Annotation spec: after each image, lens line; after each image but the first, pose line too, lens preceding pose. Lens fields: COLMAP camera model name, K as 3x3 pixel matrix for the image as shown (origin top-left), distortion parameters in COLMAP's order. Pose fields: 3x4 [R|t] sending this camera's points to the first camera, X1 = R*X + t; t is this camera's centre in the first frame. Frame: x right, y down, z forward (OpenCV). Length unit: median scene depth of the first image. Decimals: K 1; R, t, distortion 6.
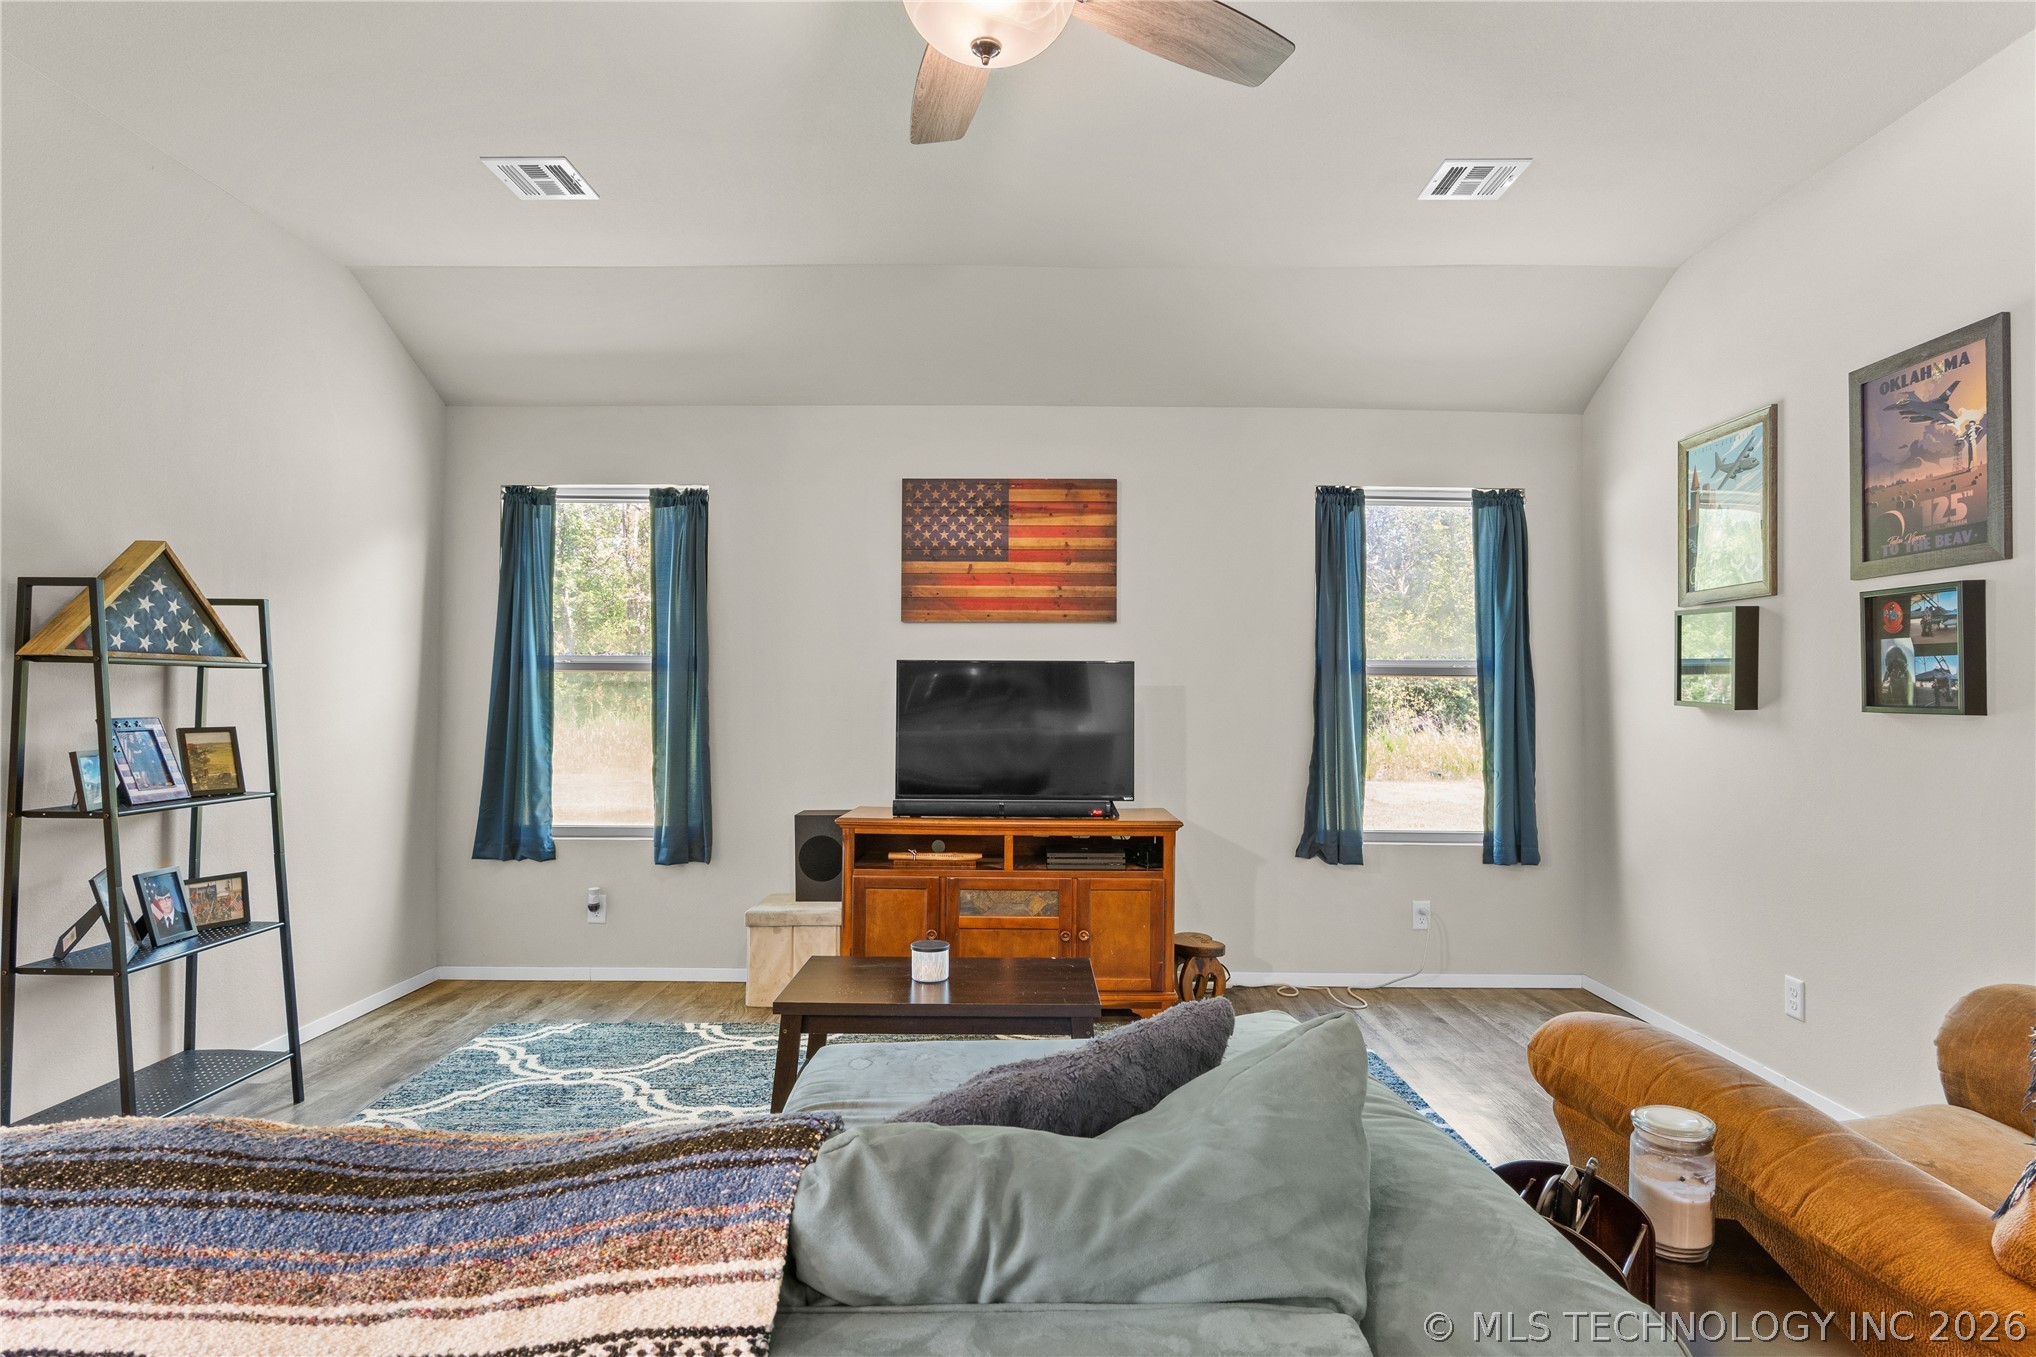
lens RADIAL K [[1090.5, 0, 1018.1], [0, 1090.5, 679.6], [0, 0, 1]] dist [-0.022346, 0.012326]
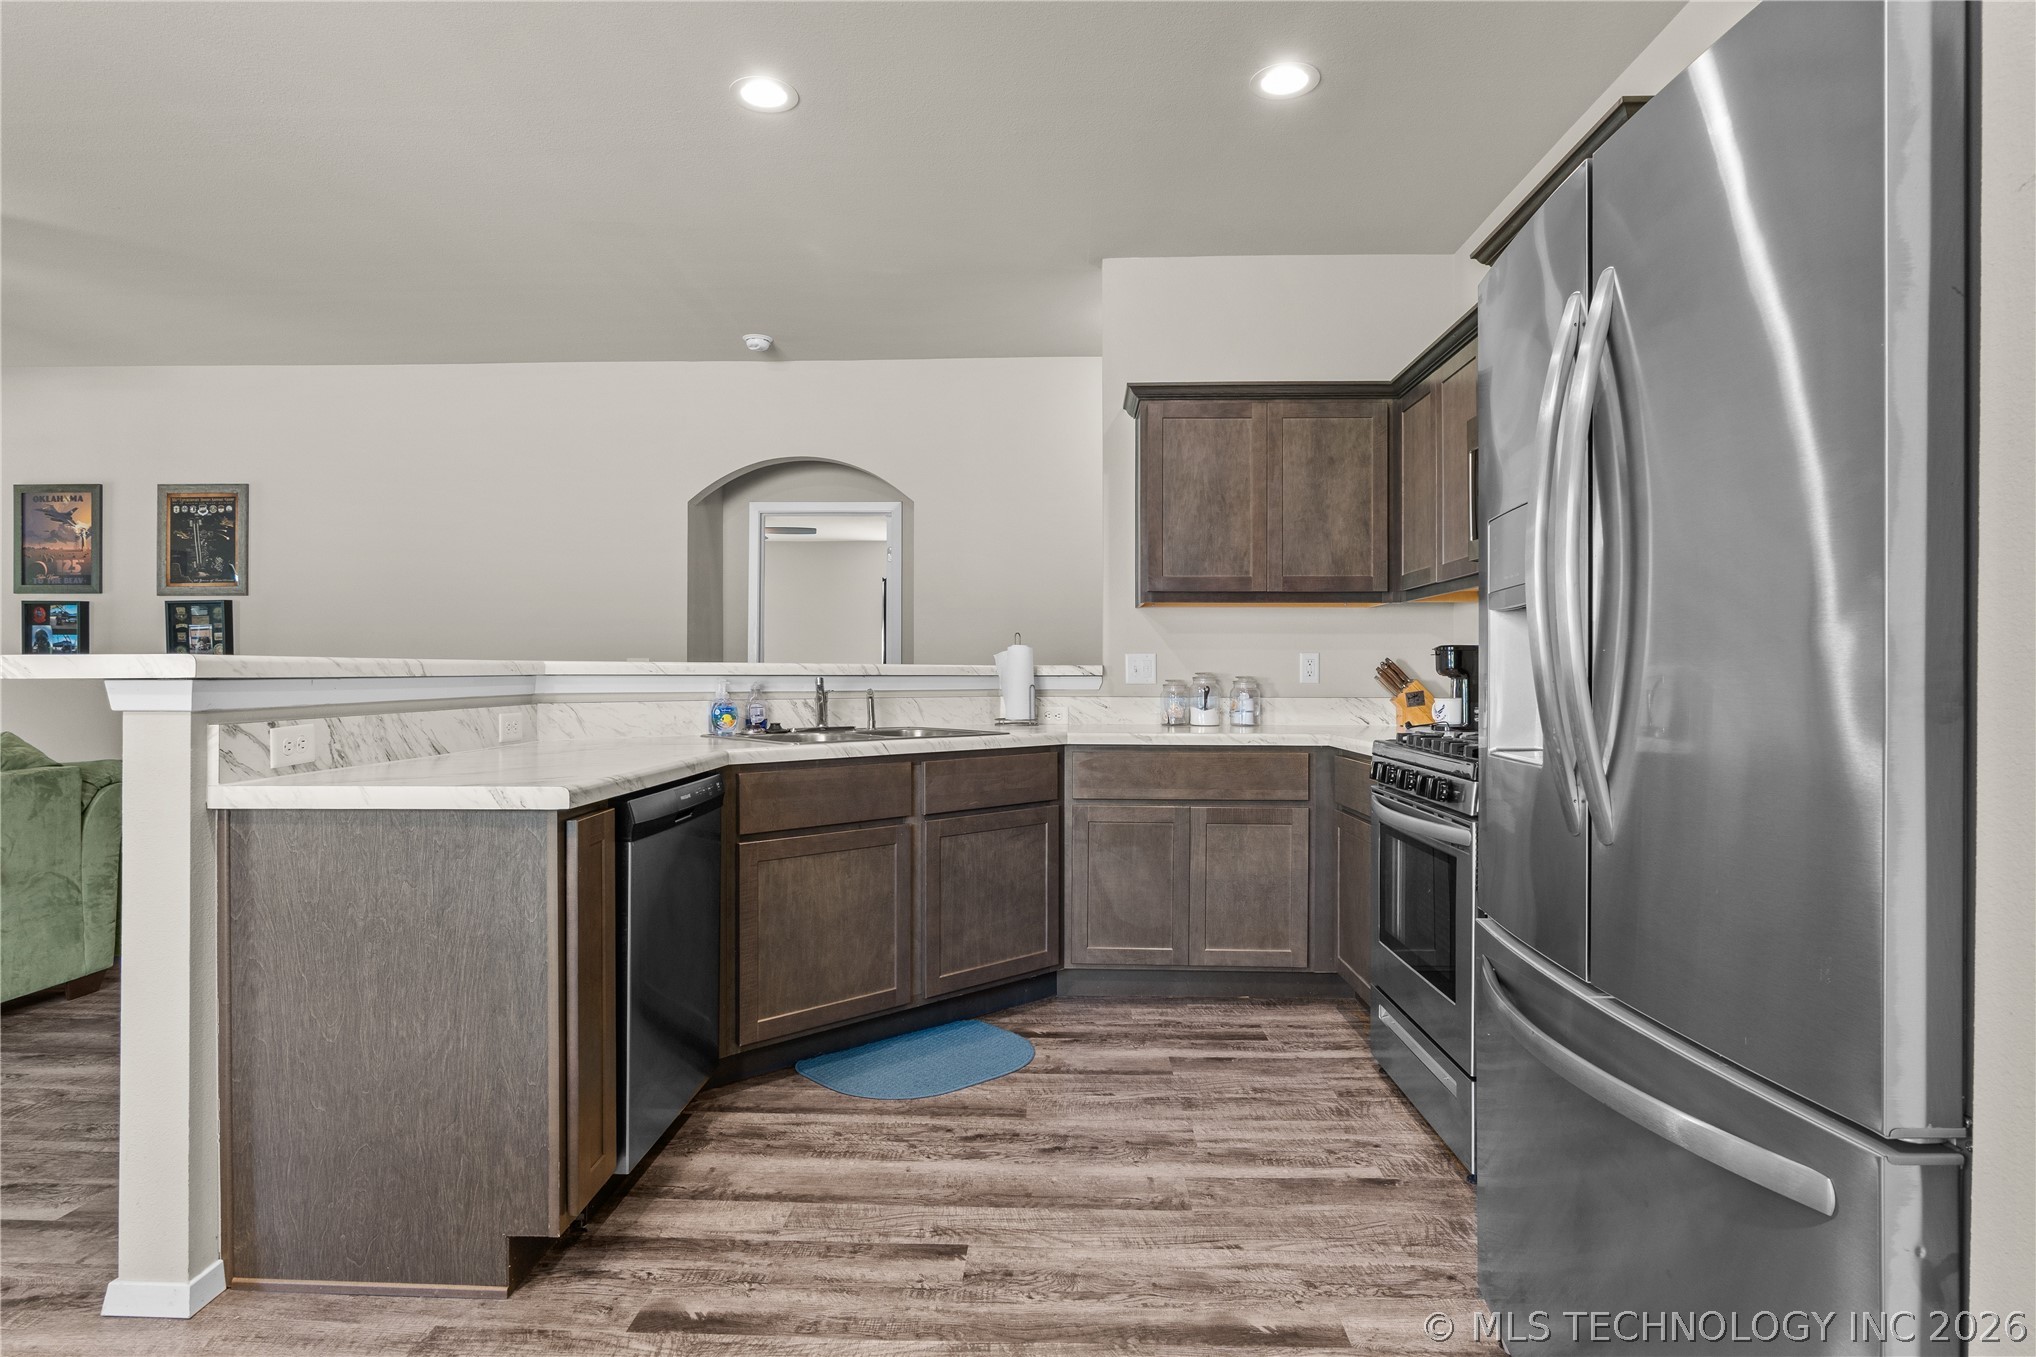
lens RADIAL K [[1090.5, 0, 984.6], [0, 1090.5, 674.6], [0, 0, 1]] dist [-0.022346, 0.012326]
pose [[0.029394, -0.005062, 0.999555, -1.177913], [-0.017297, 0.999835, 0.005572, 0.012742], [-0.999418, -0.017453, 0.029301, -0.841018]]
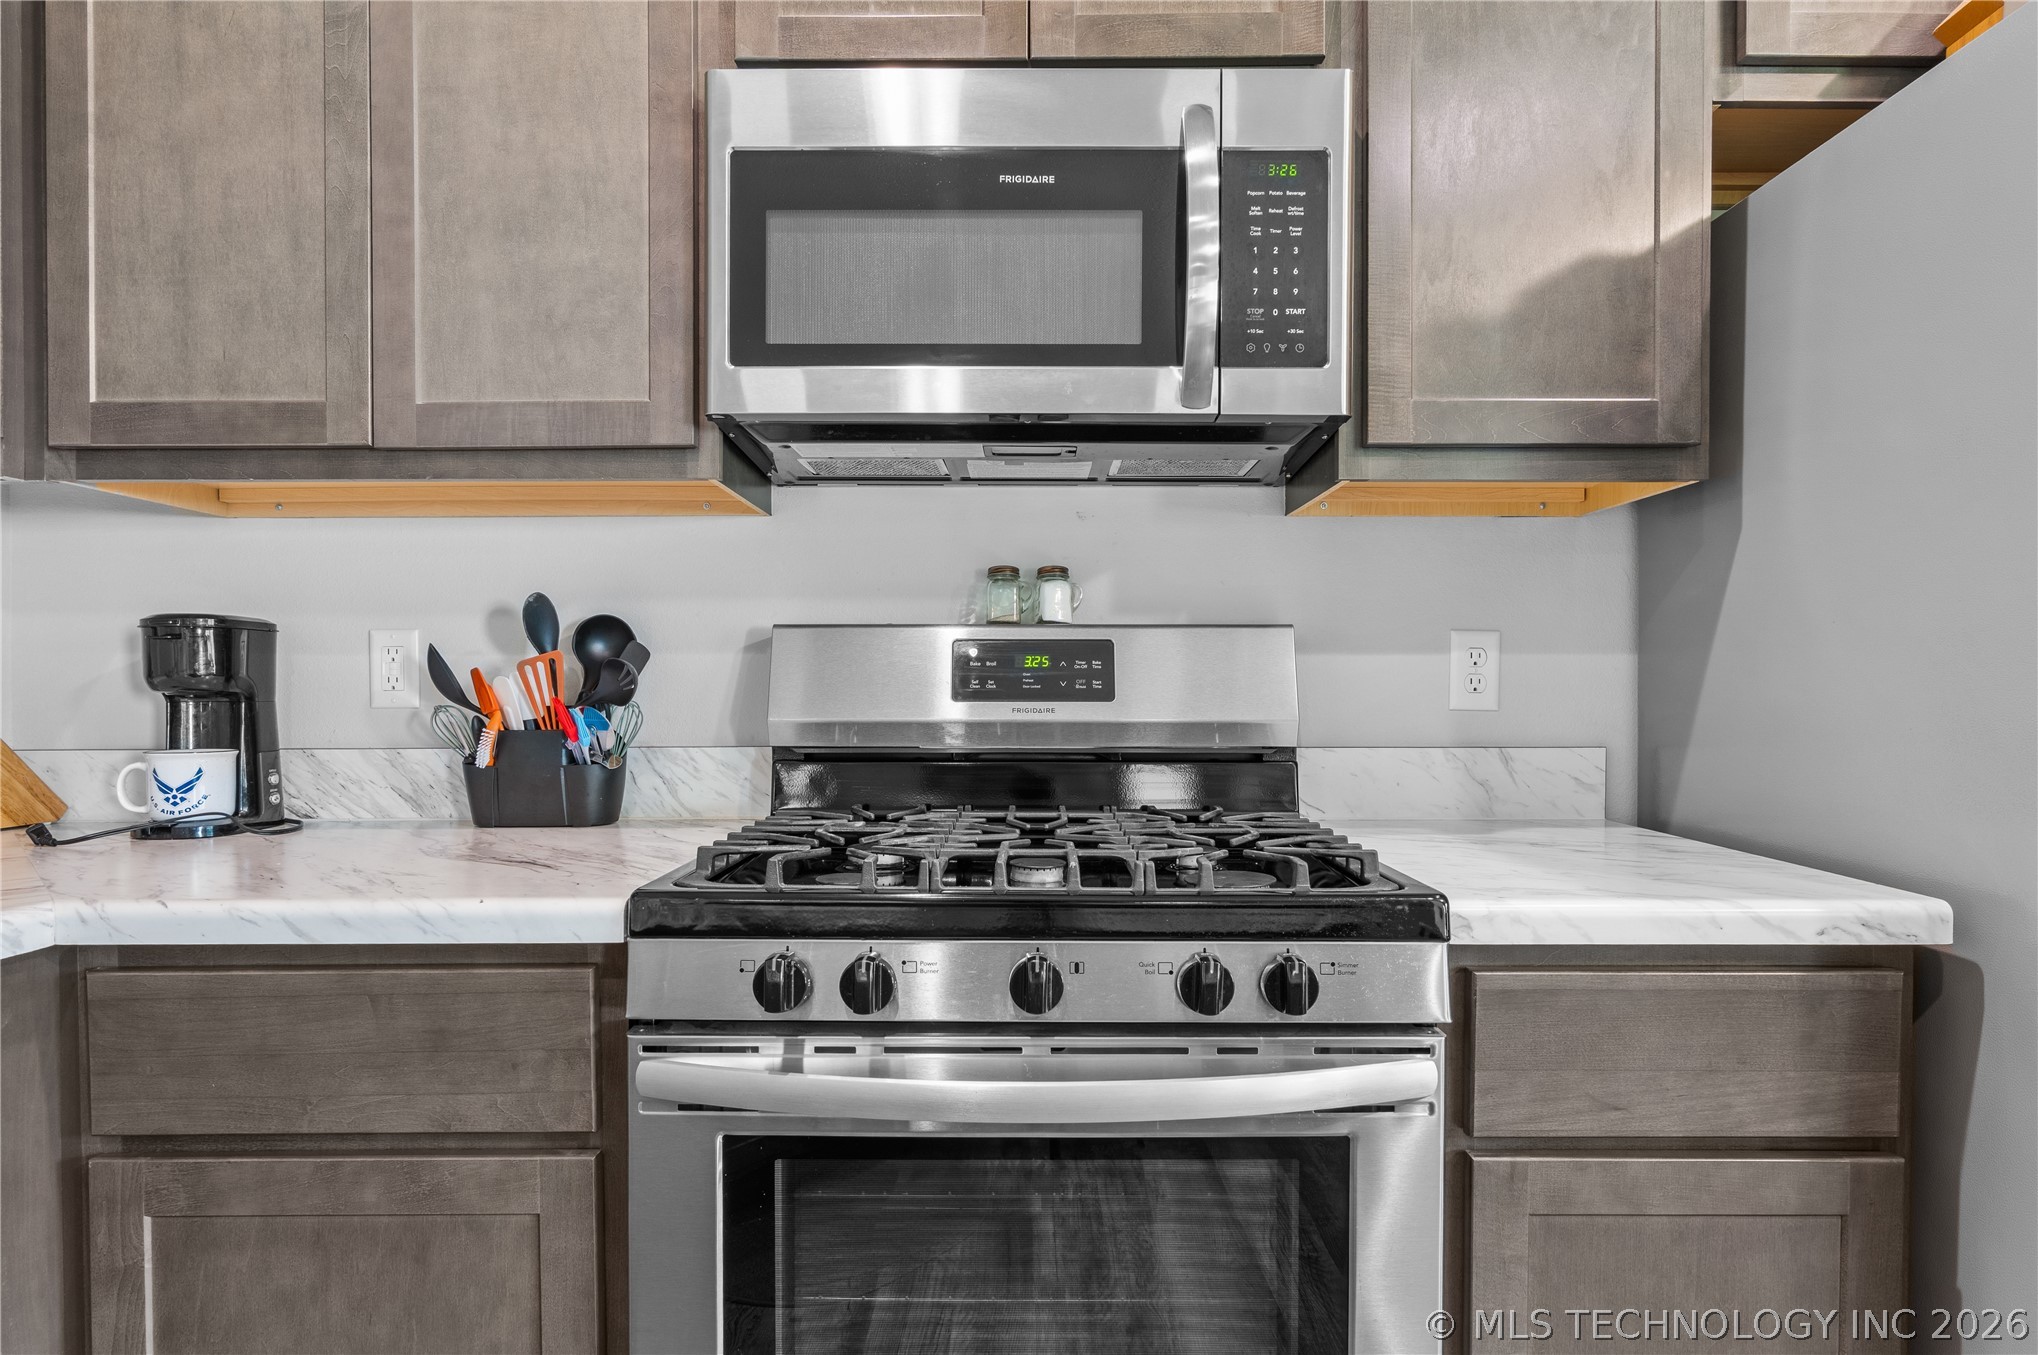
lens RADIAL K [[1091.6, 0, 1012.2], [0, 1091.6, 697.9], [0, 0, 1]] dist [-0.022346, 0.012326]
pose [[-0.999987, -0.005059, -0.000503, -0.208147], [-0.005058, 0.999984, -0.002691, 0.012840], [0.000516, -0.002688, -0.999996, -0.854803]]
